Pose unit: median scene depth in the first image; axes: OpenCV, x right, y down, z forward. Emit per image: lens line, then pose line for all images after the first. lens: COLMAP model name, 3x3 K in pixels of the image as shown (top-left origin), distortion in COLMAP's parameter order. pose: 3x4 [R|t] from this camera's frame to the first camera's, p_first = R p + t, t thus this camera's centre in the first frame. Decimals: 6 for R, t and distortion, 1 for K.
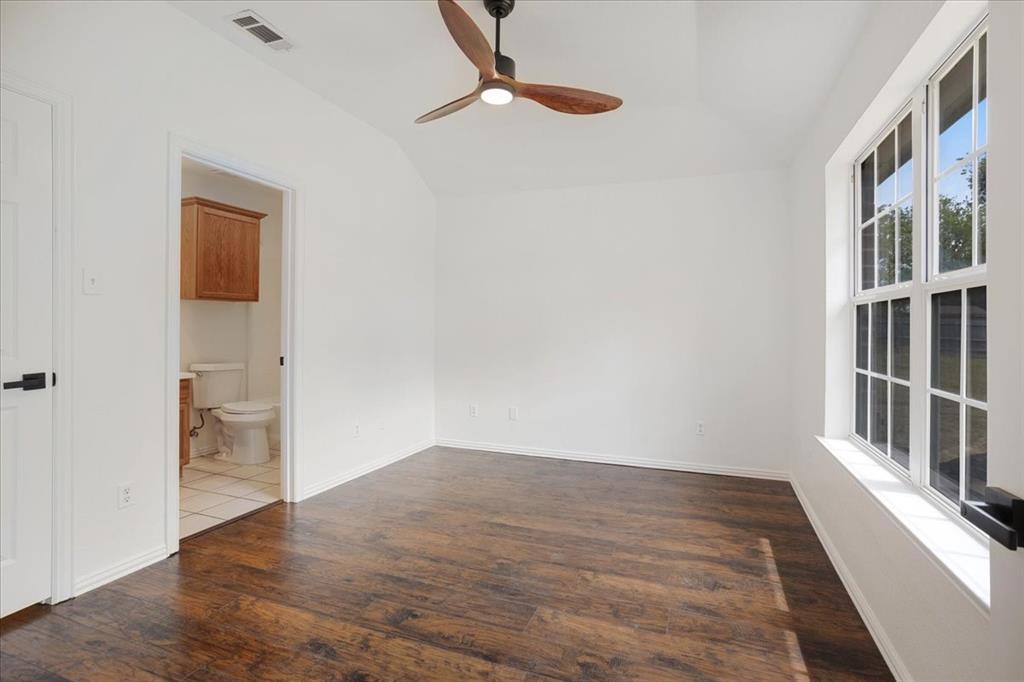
lens RADIAL K [[499.3, 0, 510.0], [0, 499.3, 329.0], [0, 0, 1]] dist [-0.031040, 0.016494]
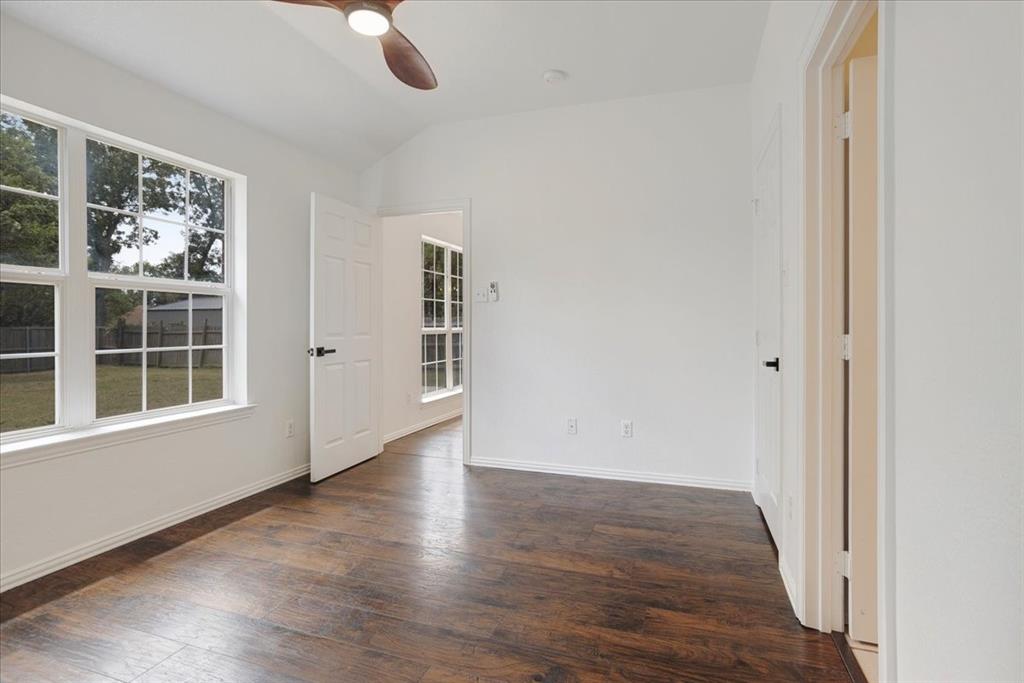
lens RADIAL K [[513.0, 0, 481.1], [0, 513.0, 322.3], [0, 0, 1]] dist [0.000112, -0.000023]
pose [[-0.999720, -0.011094, 0.020909, -0.186882], [-0.011158, 0.999933, -0.002918, 0.013209], [-0.020875, -0.003150, -0.999777, 1.536528]]
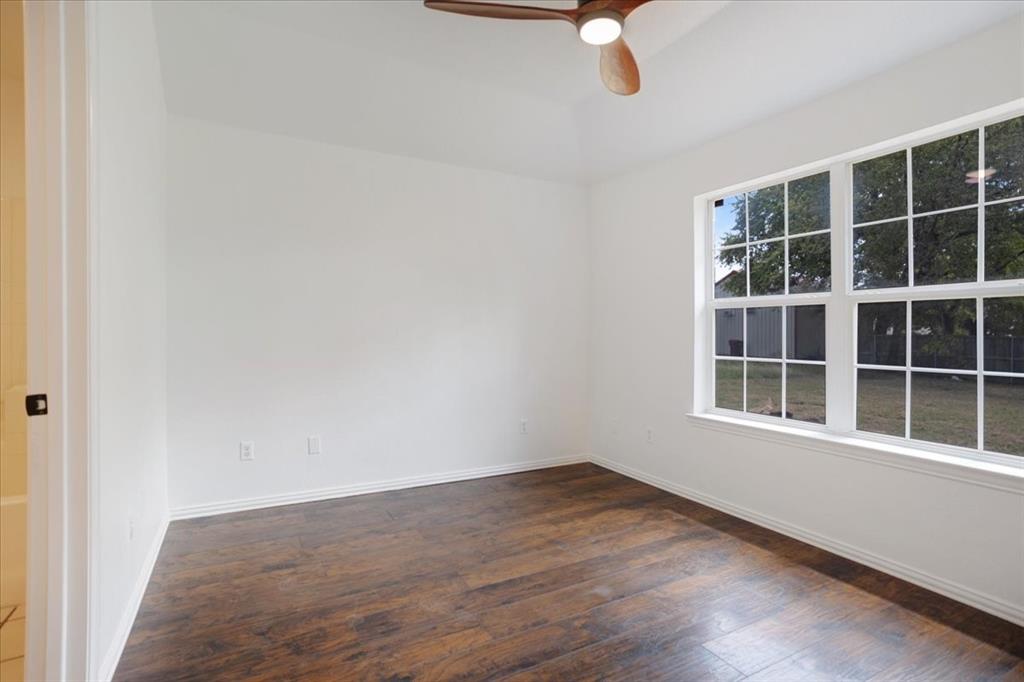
lens RADIAL K [[514.9, 0, 525.0], [0, 514.9, 336.2], [0, 0, 1]] dist [-0.039253, 0.034889]
pose [[0.639171, -0.010539, 0.768993, -0.604500], [-0.000003, 0.999906, 0.013707, 0.003360], [-0.769065, -0.008763, 0.639111, 0.489243]]
